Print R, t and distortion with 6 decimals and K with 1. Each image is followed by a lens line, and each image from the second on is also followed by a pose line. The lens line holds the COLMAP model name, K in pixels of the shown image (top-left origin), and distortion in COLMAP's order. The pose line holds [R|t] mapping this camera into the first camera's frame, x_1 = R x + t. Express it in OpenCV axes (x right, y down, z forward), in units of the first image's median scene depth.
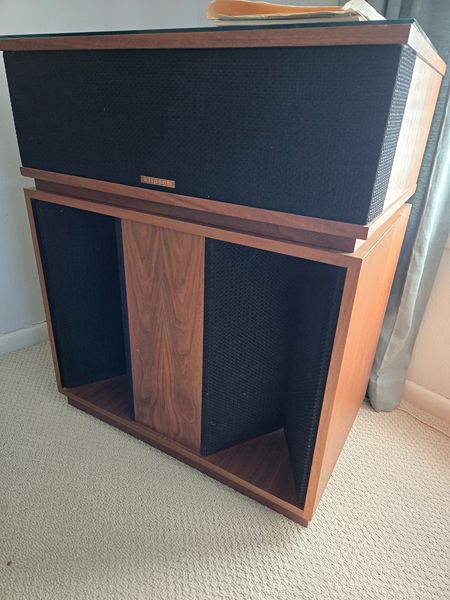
lens RADIAL K [[414.2, 0, 225.0], [0, 414.2, 300.0], [0, 0, 1]] dist [0.058436, -0.058502]
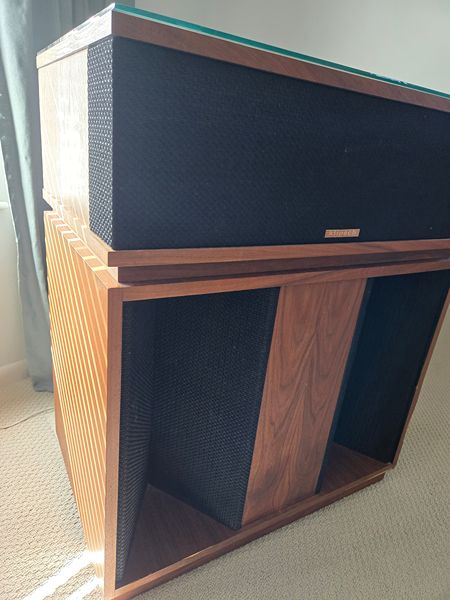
lens RADIAL K [[414.2, 0, 225.0], [0, 414.2, 300.0], [0, 0, 1]] dist [0.058436, -0.058502]
pose [[0.482842, -0.300247, 0.822627, -1.041301], [0.299937, 0.939268, 0.166770, -0.366534], [-0.822740, 0.166213, 0.543573, 0.729209]]
